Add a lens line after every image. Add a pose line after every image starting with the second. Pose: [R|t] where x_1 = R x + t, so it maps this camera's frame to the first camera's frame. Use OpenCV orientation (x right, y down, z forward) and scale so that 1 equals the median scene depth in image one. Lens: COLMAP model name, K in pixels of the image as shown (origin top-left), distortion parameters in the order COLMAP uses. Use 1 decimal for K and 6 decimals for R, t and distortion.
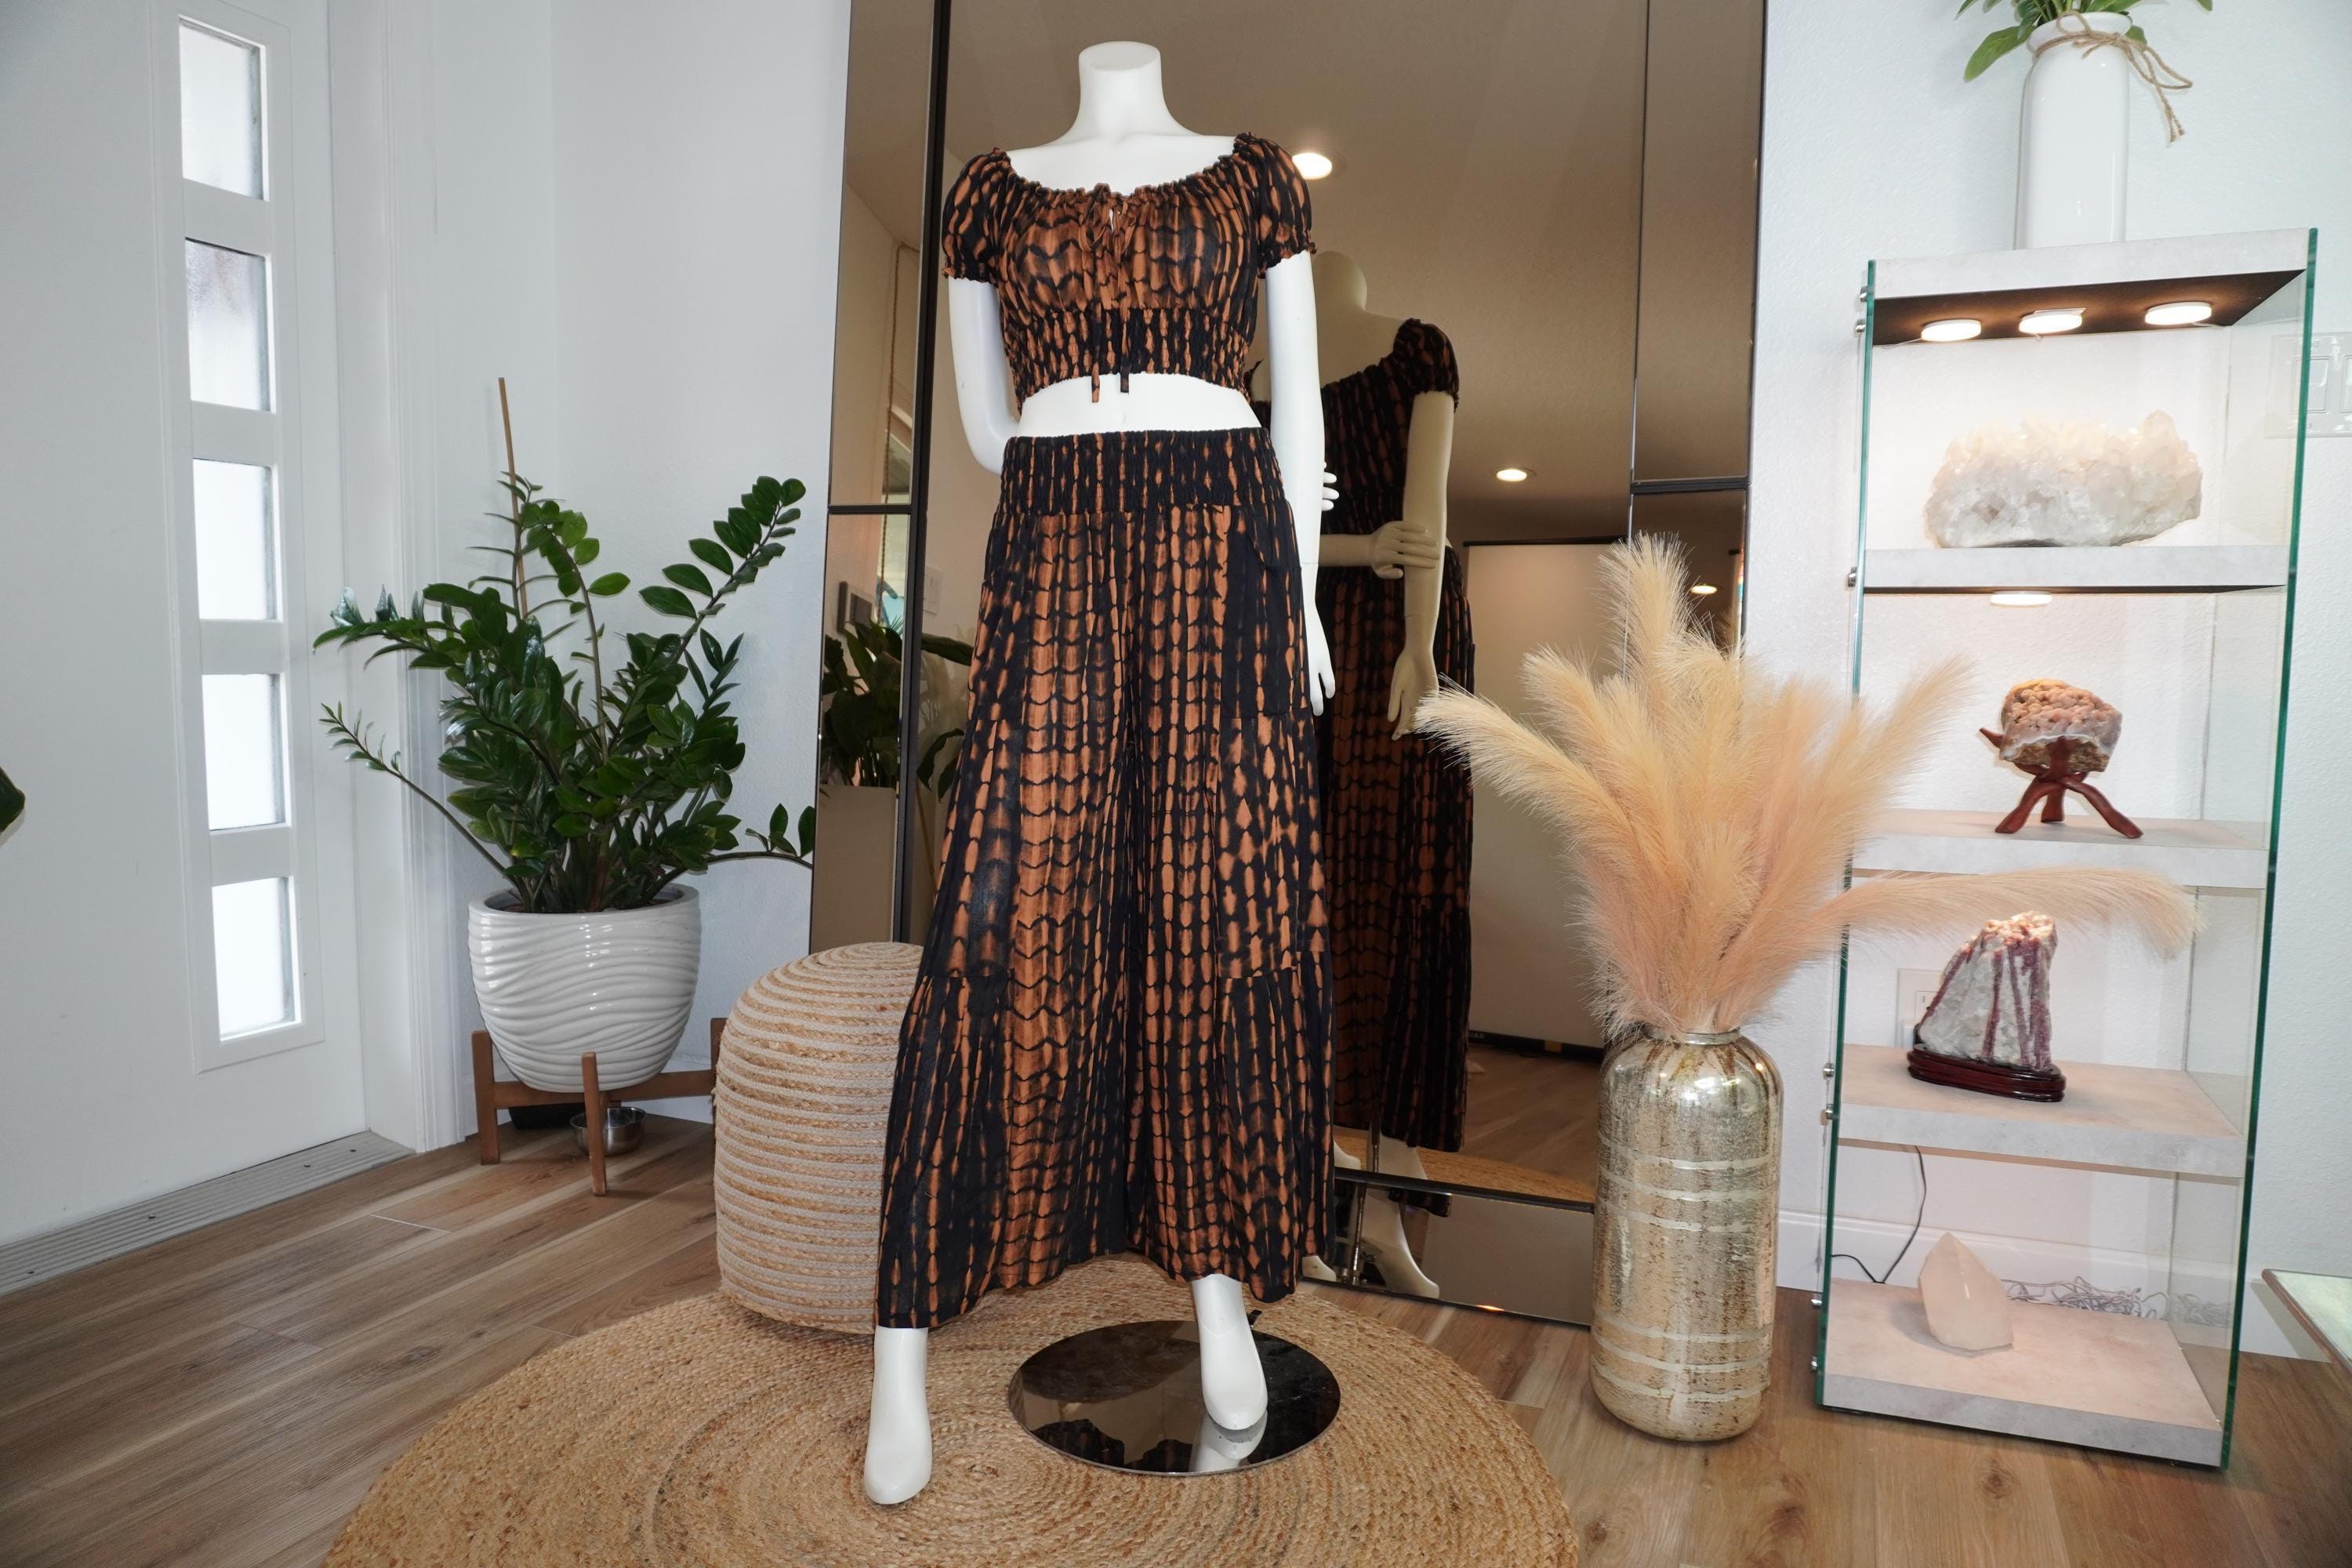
lens RADIAL K [[1609.0, 0, 1176.0], [0, 1609.0, 784.0], [0, 0, 1]] dist [-0.058172, 0.072080]
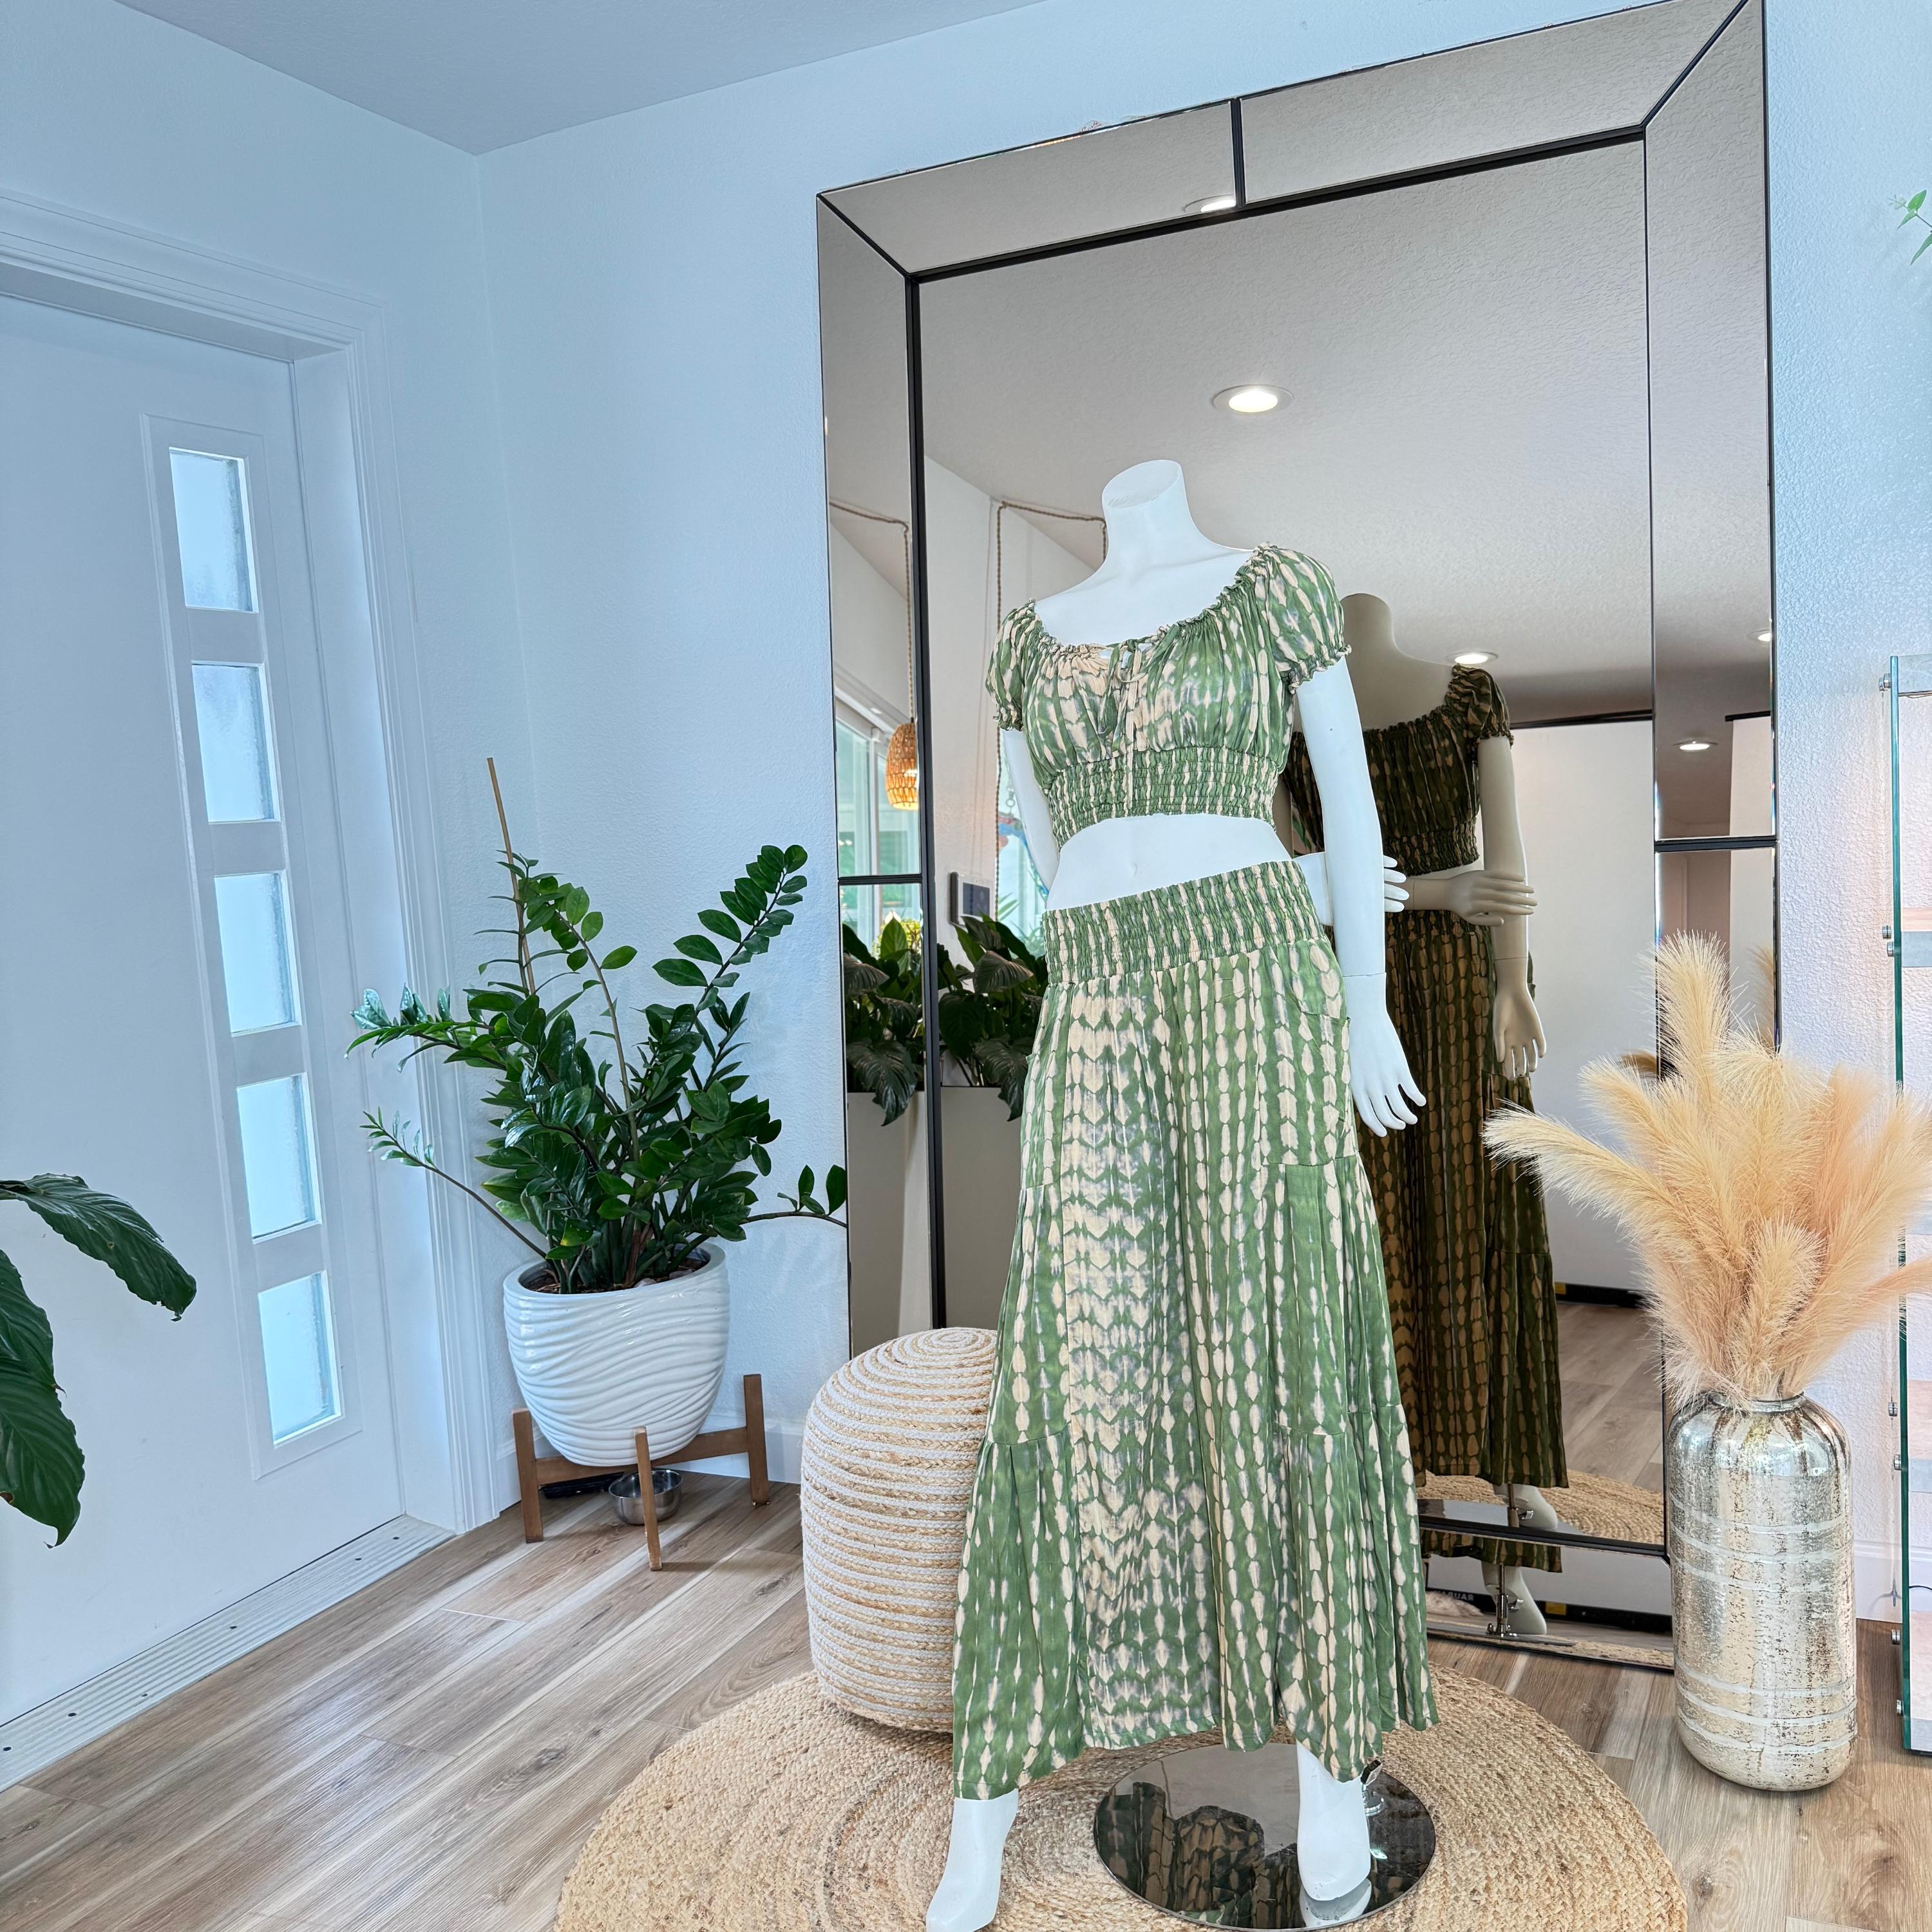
lens RADIAL K [[1840.0, 0, 990.7], [0, 1840.0, 974.7], [0, 0, 1]] dist [0.103174, -0.159282]
pose [[0.997168, -0.063667, -0.040031, -0.109260], [0.064018, 0.997920, 0.007548, -0.160119], [0.039467, -0.010090, 0.999170, -0.235813]]
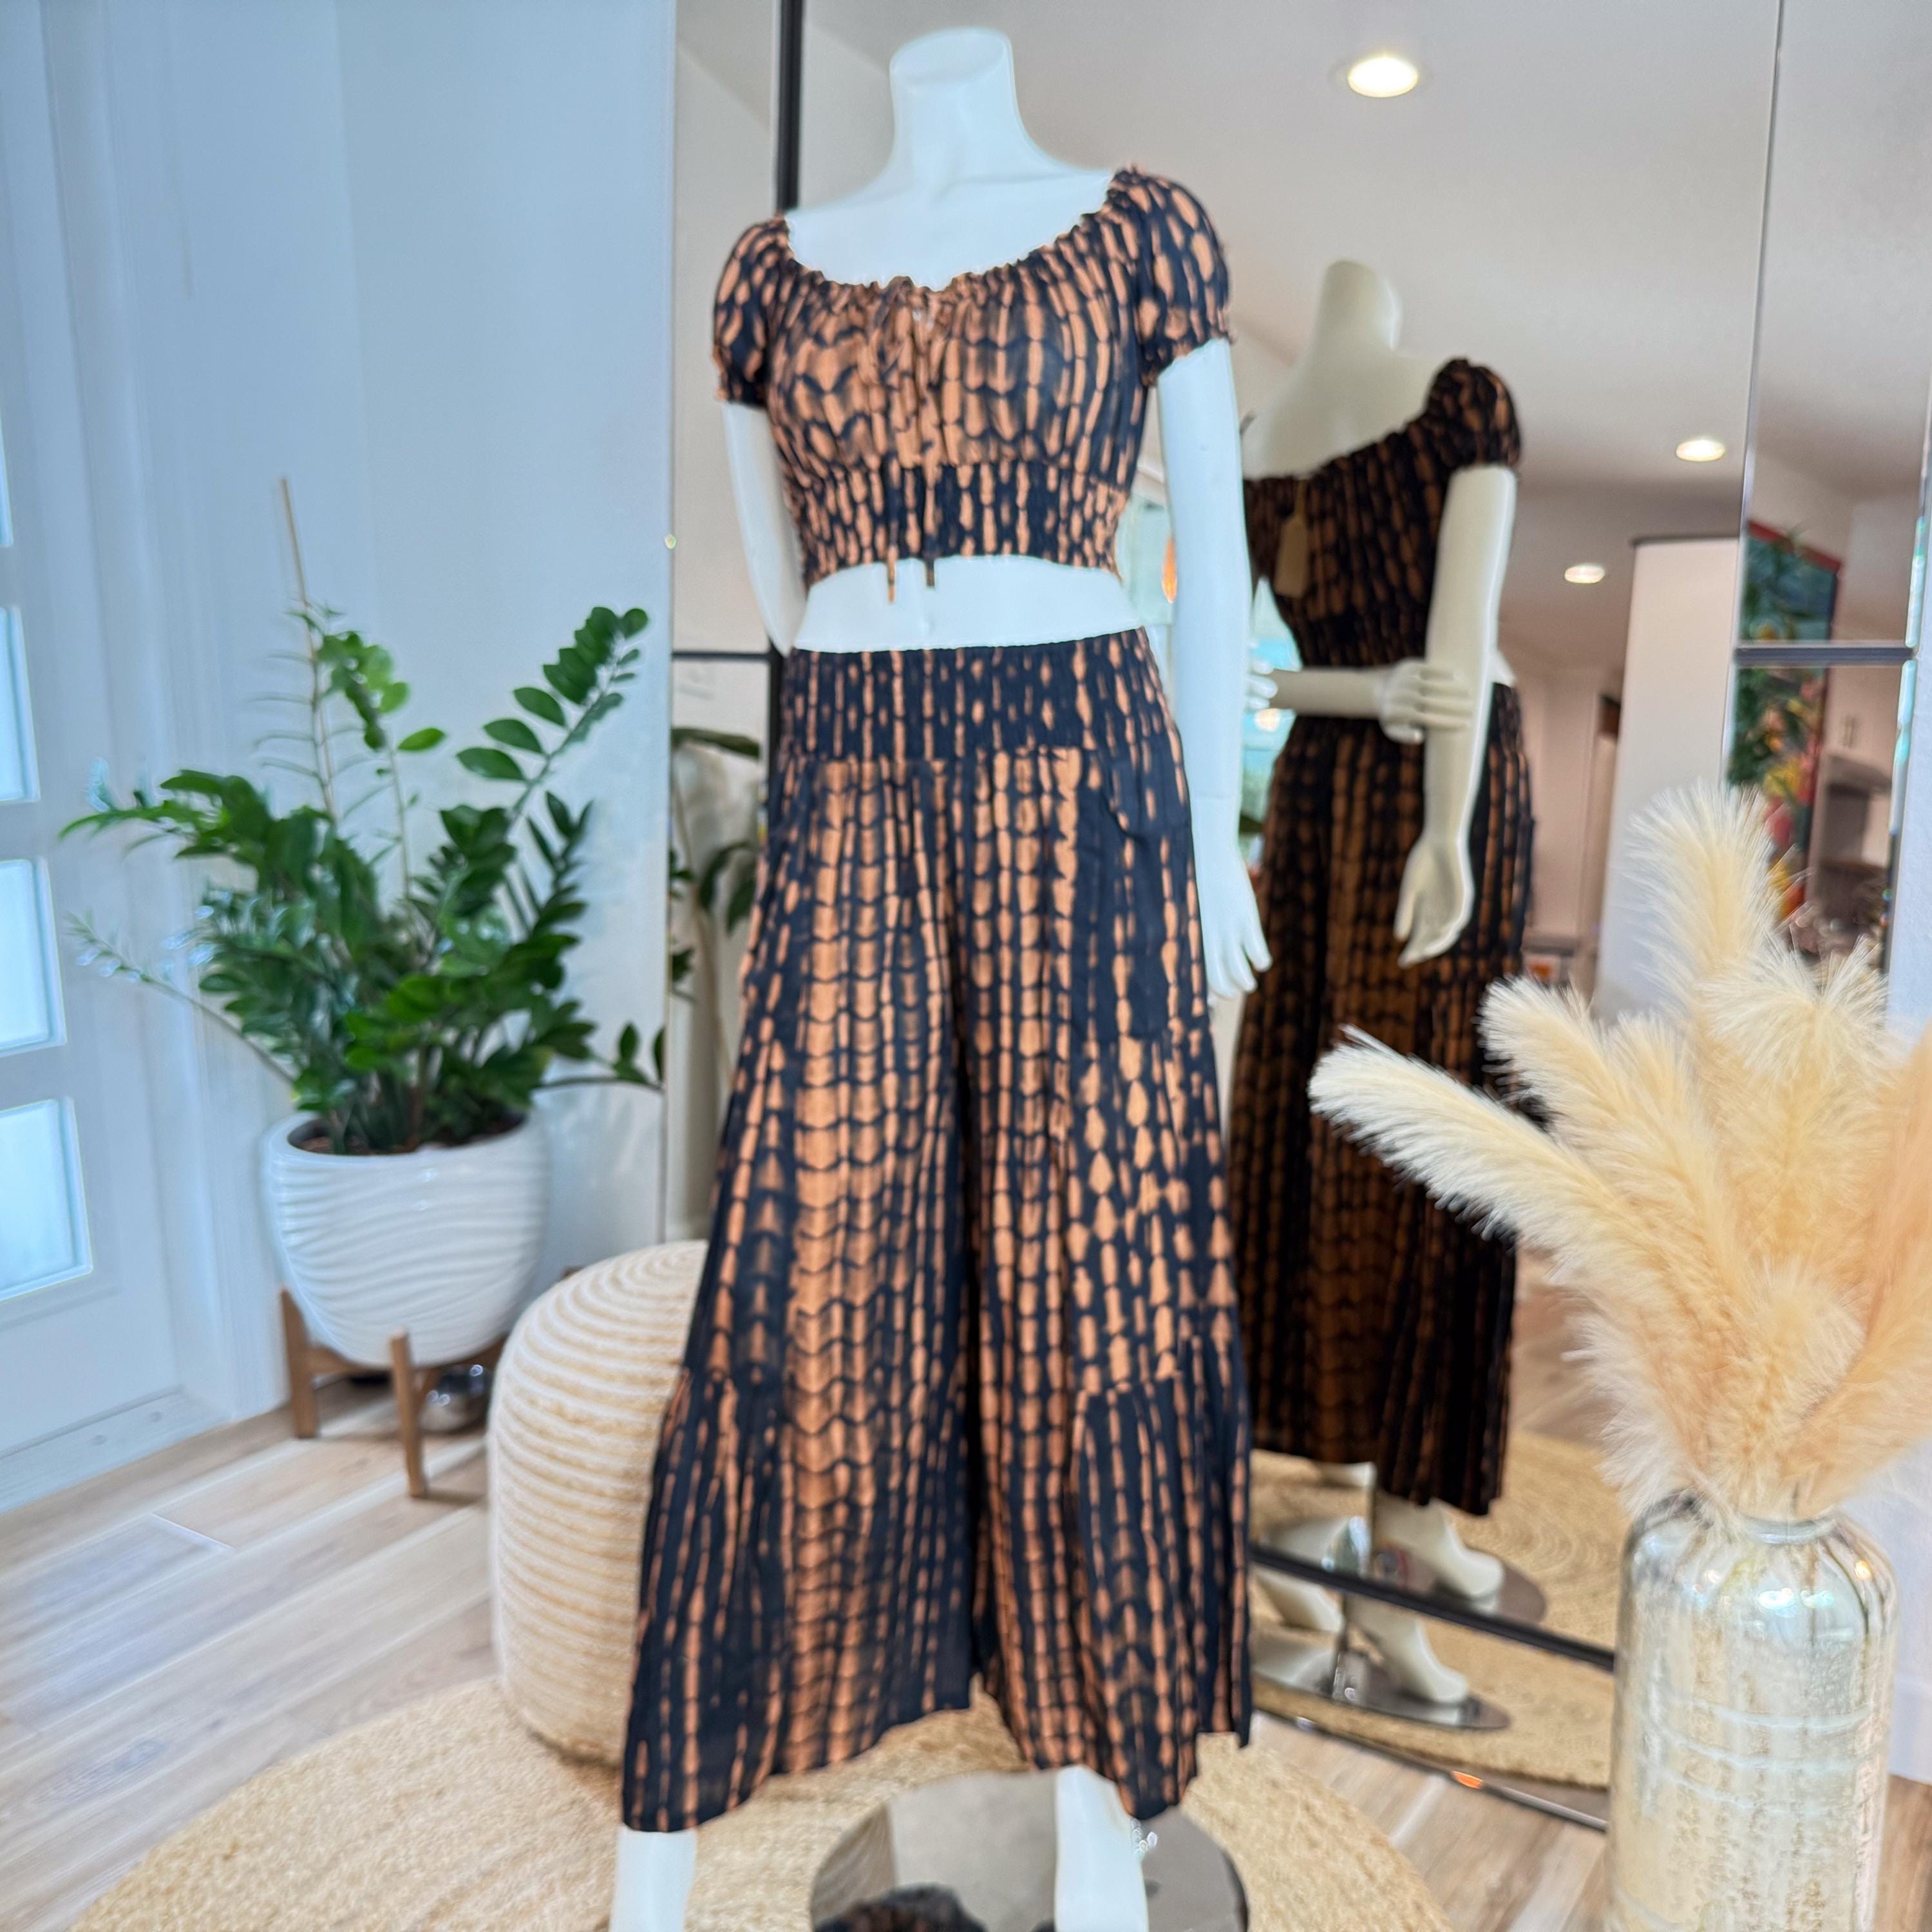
lens RADIAL K [[1868.2, 0, 966.0], [0, 1868.2, 972.8], [0, 0, 1]] dist [0.136629, -0.264696]
pose [[0.982442, 0.012650, -0.186140, 0.135770], [0.006772, 0.994623, 0.103337, -0.156014], [0.186446, -0.102783, 0.977074, 0.167814]]
